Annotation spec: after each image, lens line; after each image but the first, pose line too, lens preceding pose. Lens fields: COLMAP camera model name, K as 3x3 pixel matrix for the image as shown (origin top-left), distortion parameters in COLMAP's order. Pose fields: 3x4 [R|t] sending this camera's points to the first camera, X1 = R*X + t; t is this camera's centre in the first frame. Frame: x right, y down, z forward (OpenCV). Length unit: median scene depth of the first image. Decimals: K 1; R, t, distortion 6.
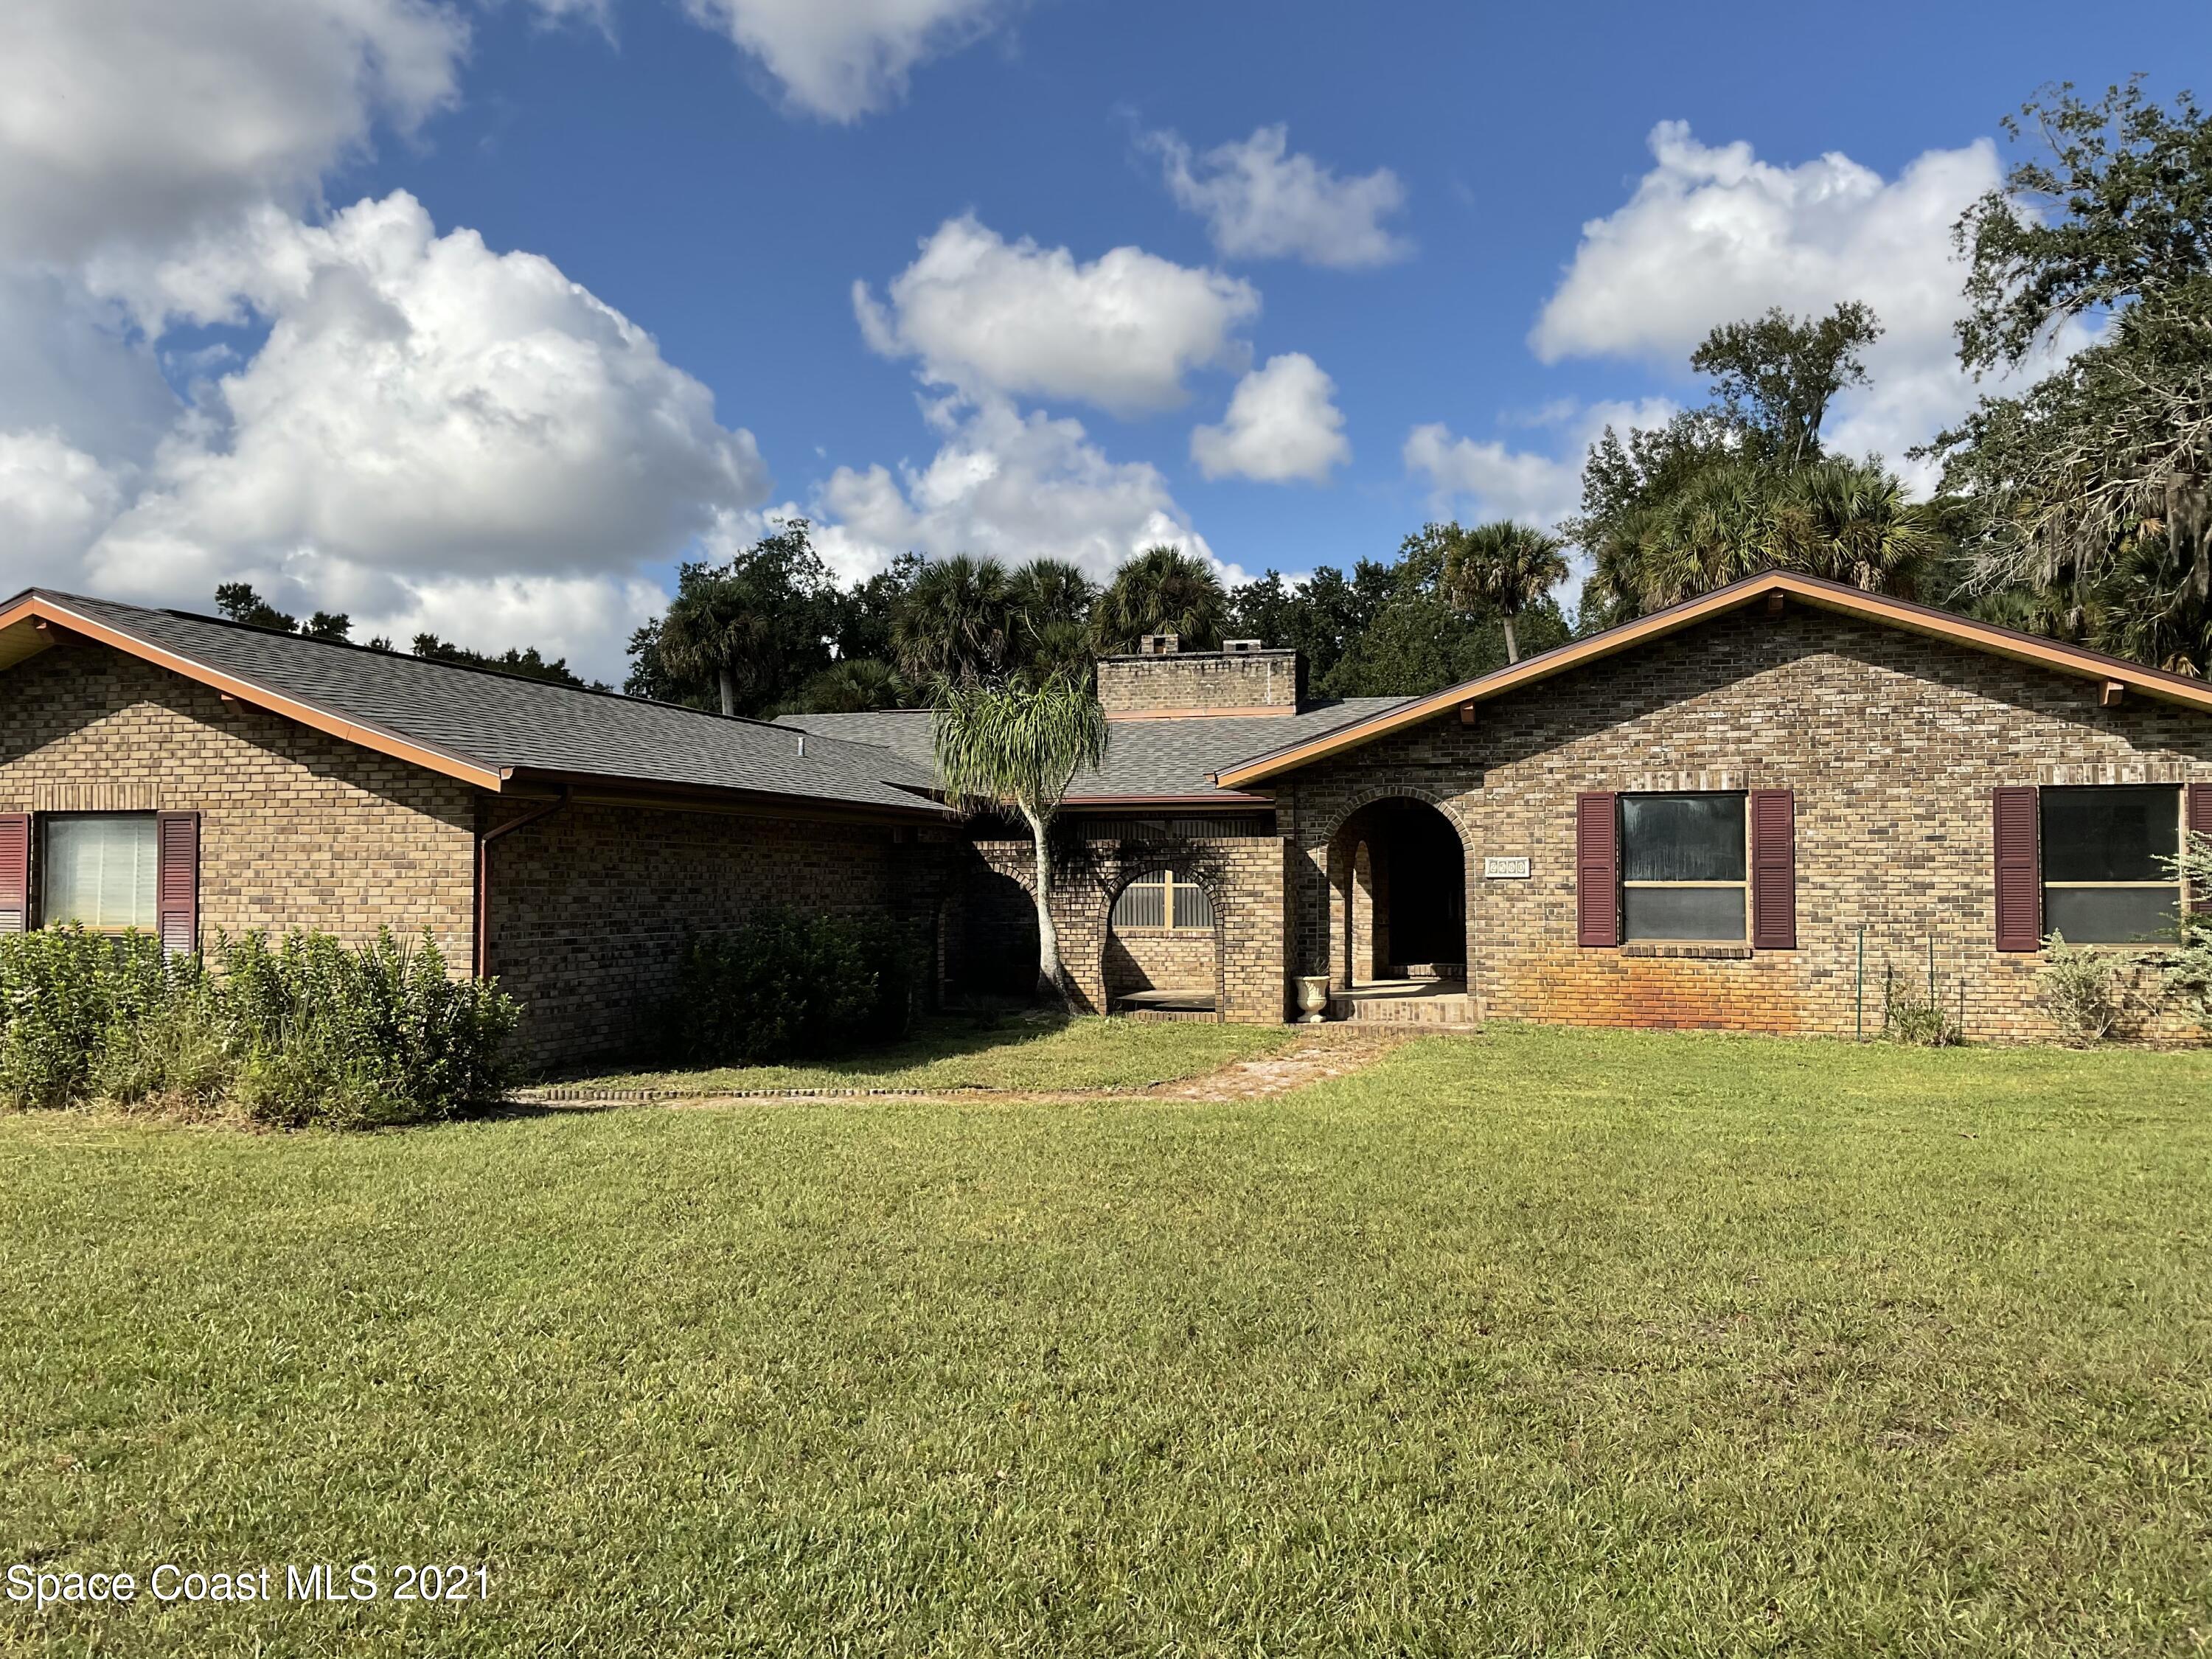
lens RADIAL K [[1821.5, 0, 1106.0], [0, 1821.5, 829.5], [0, 0, 1]] dist [0.009820, -0.013679]
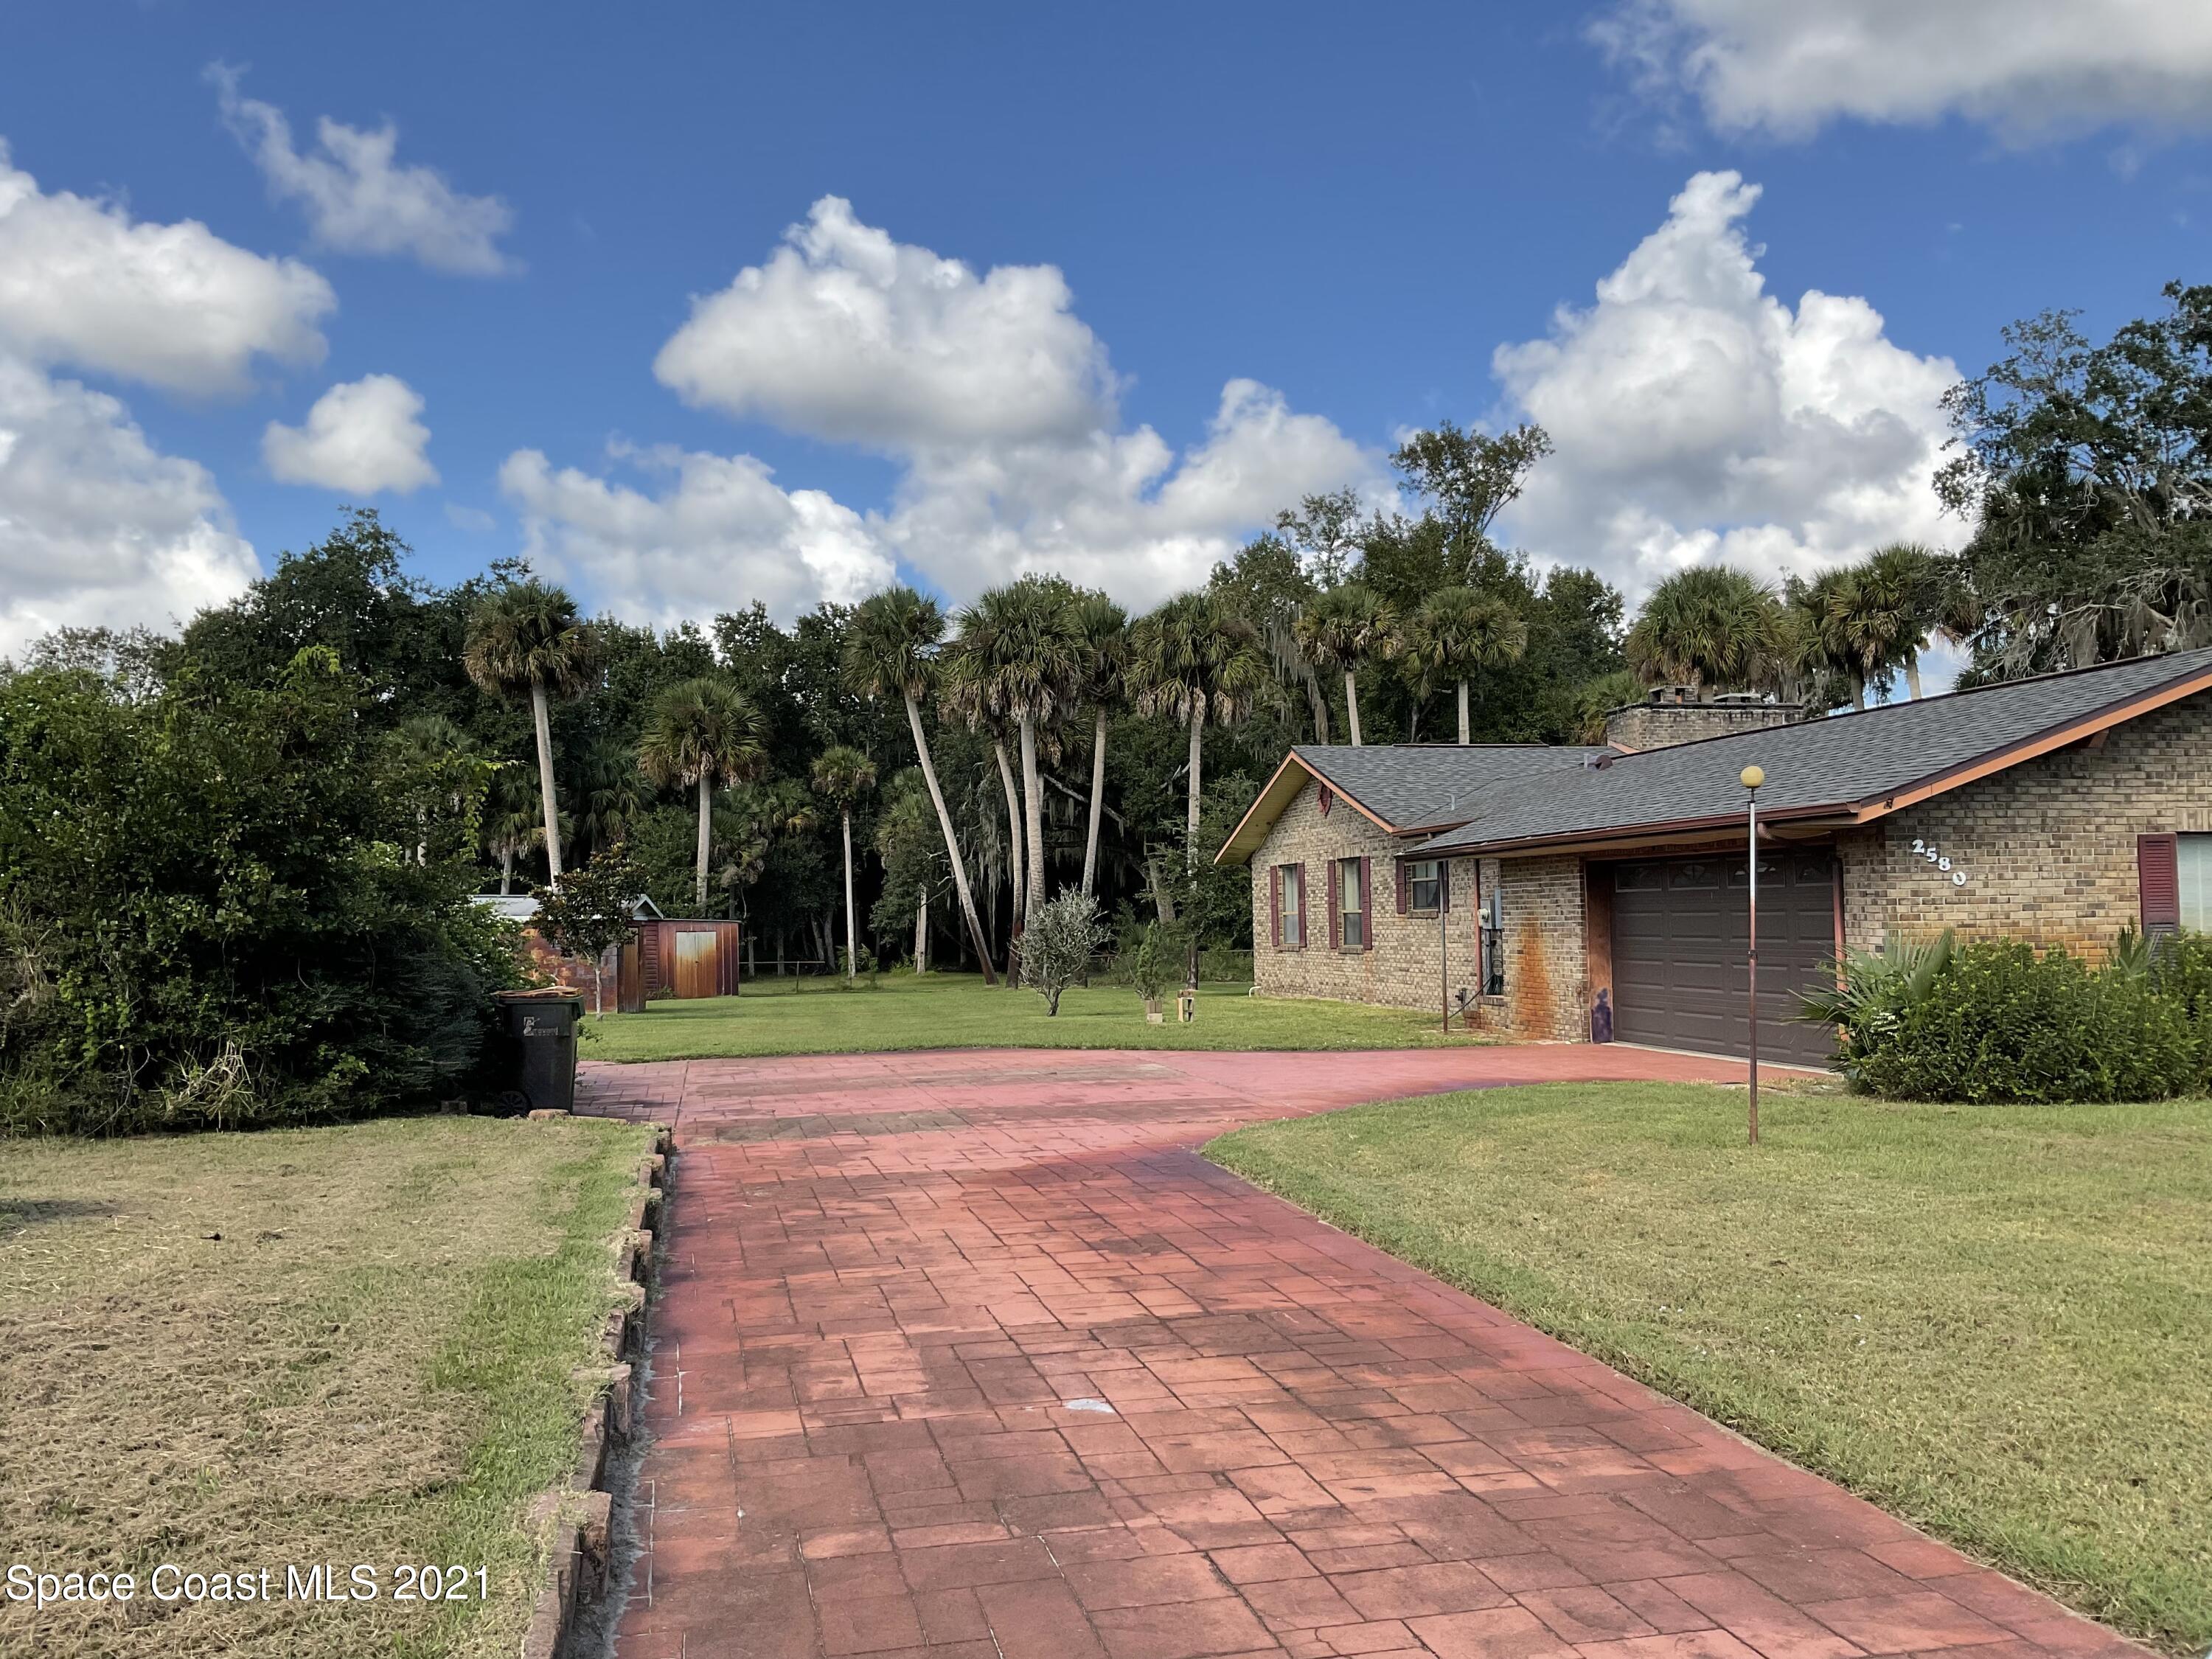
lens RADIAL K [[1821.5, 0, 1106.0], [0, 1821.5, 829.5], [0, 0, 1]] dist [0.009820, -0.013679]
pose [[0.865177, 0.008481, 0.501395, -1.374908], [0.002828, 0.999759, -0.021791, 0.008642], [-0.501459, 0.020271, 0.864944, 0.305589]]
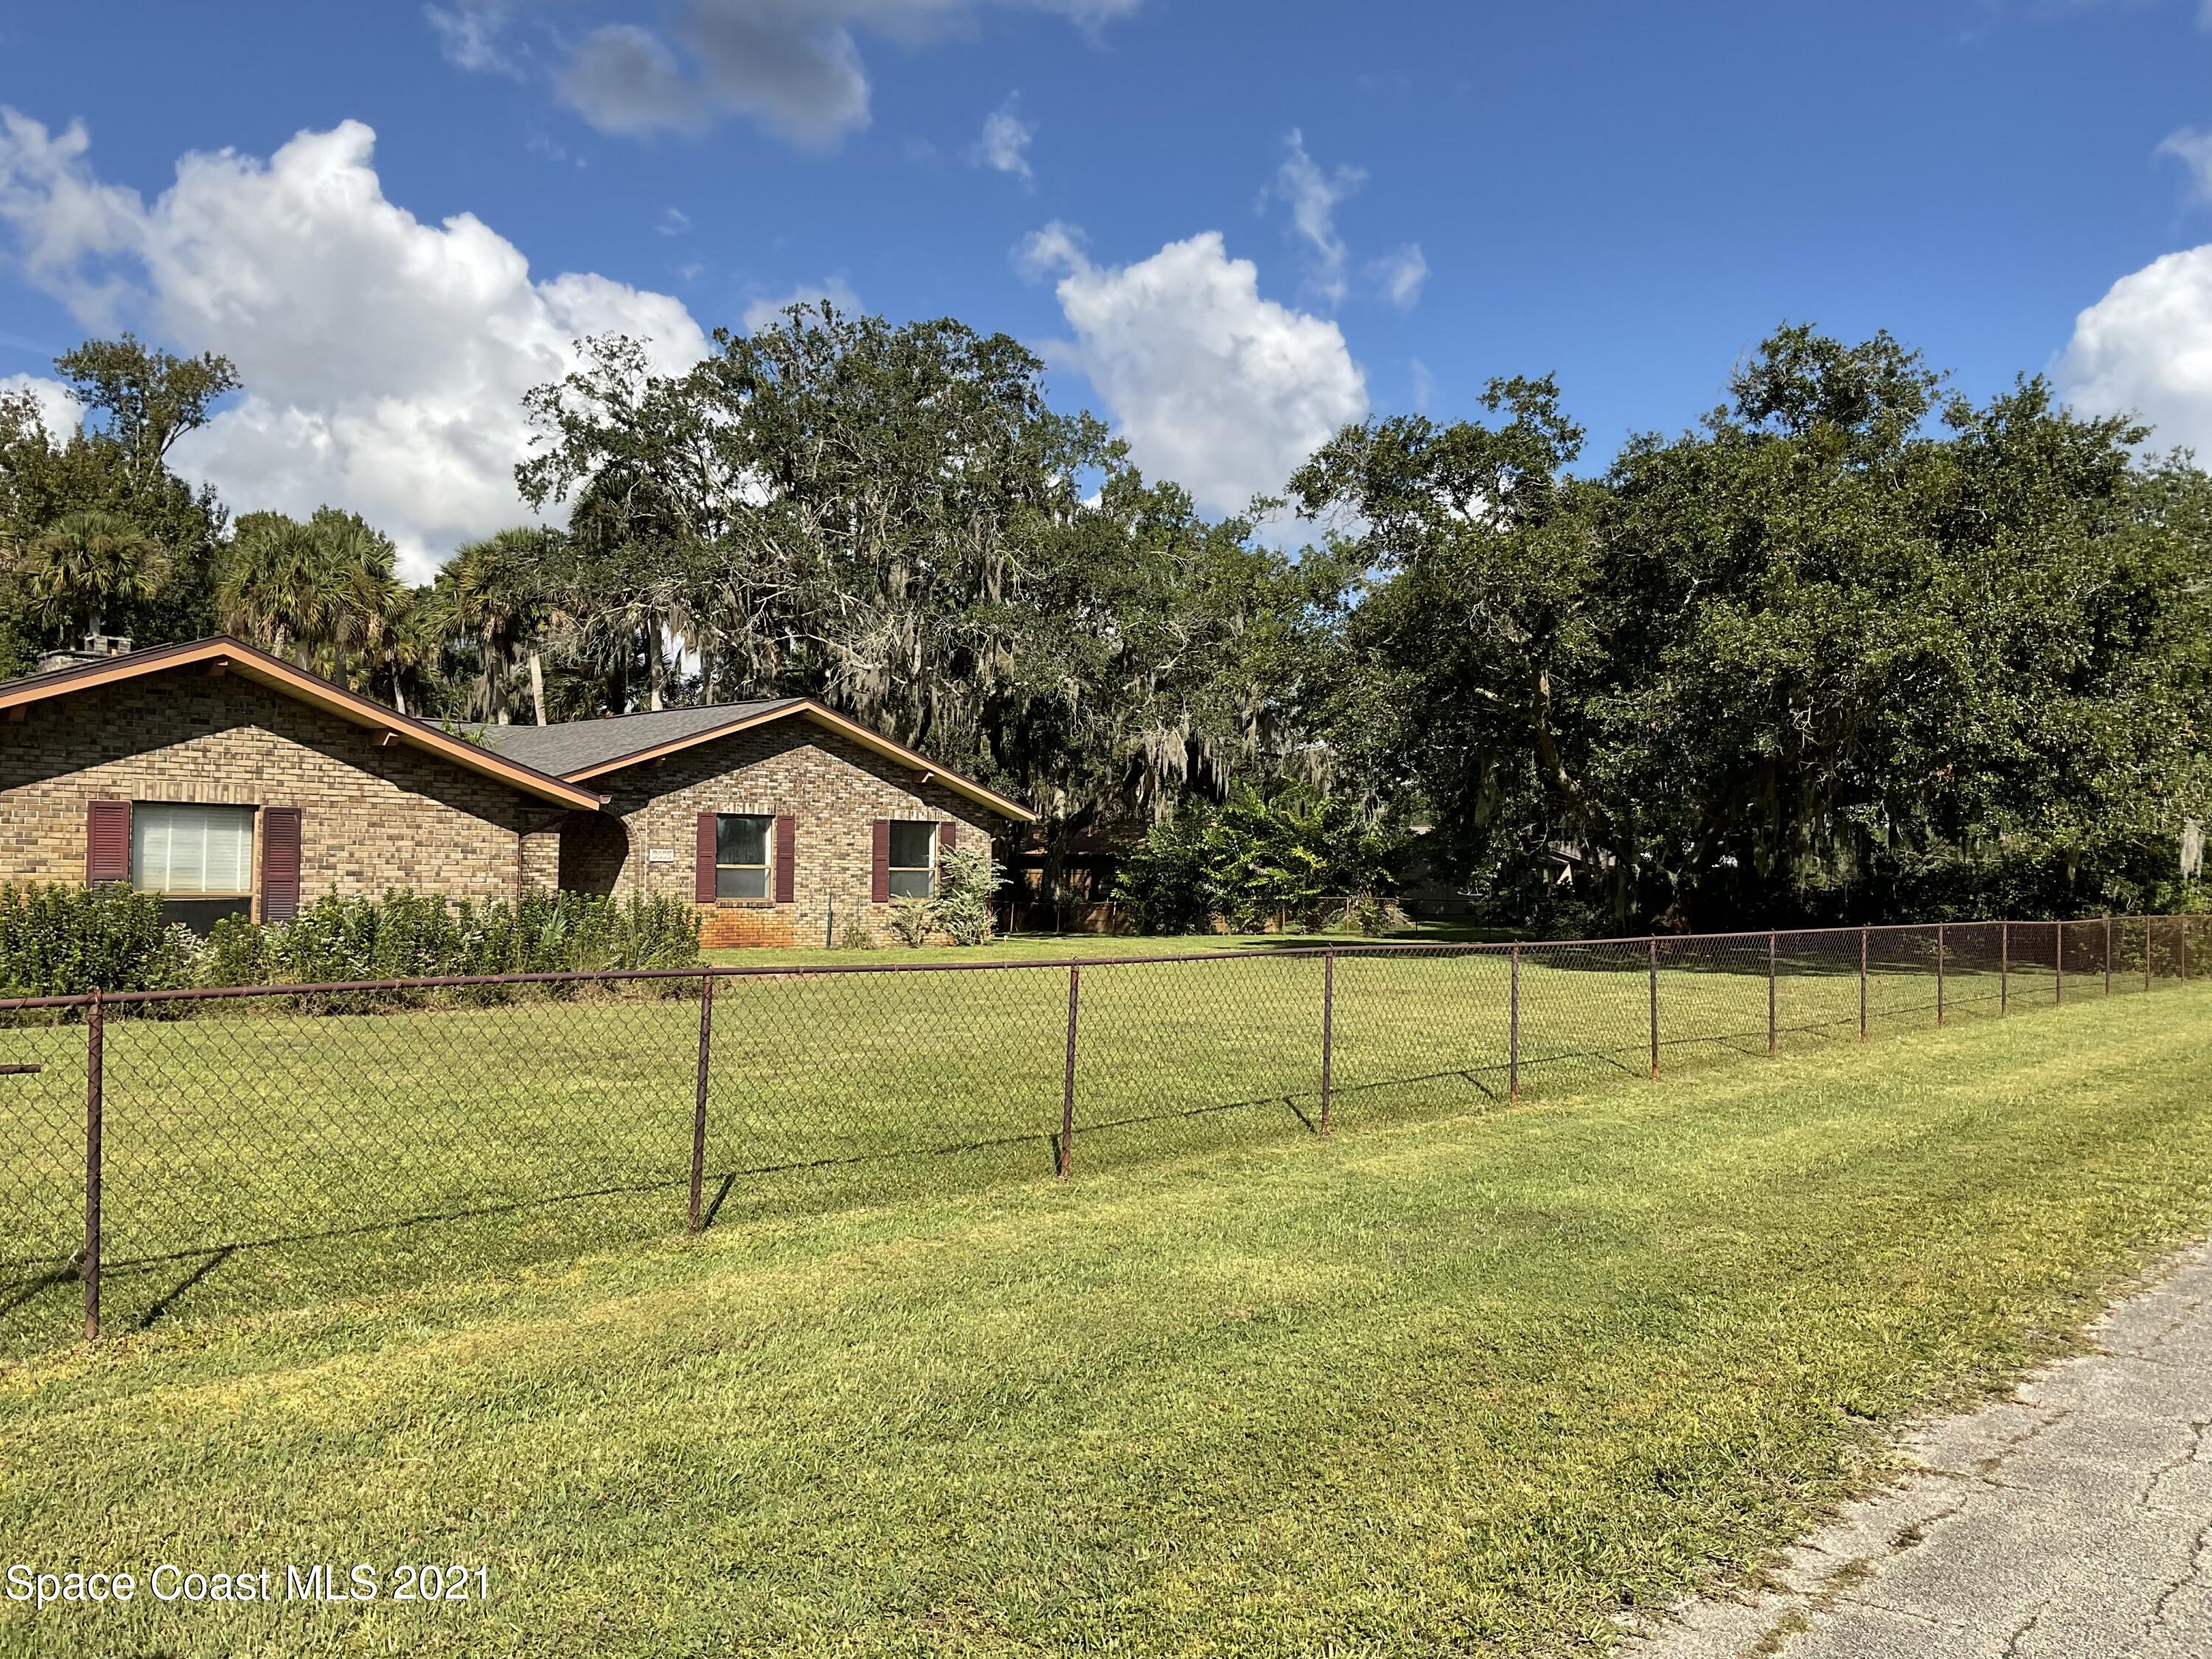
lens RADIAL K [[1821.5, 0, 1106.0], [0, 1821.5, 829.5], [0, 0, 1]] dist [0.009820, -0.013679]
pose [[0.459211, 0.026801, 0.887923, -1.128302], [-0.041684, 0.999094, -0.008598, -0.005729], [-0.887348, -0.033064, 0.459912, -0.132492]]
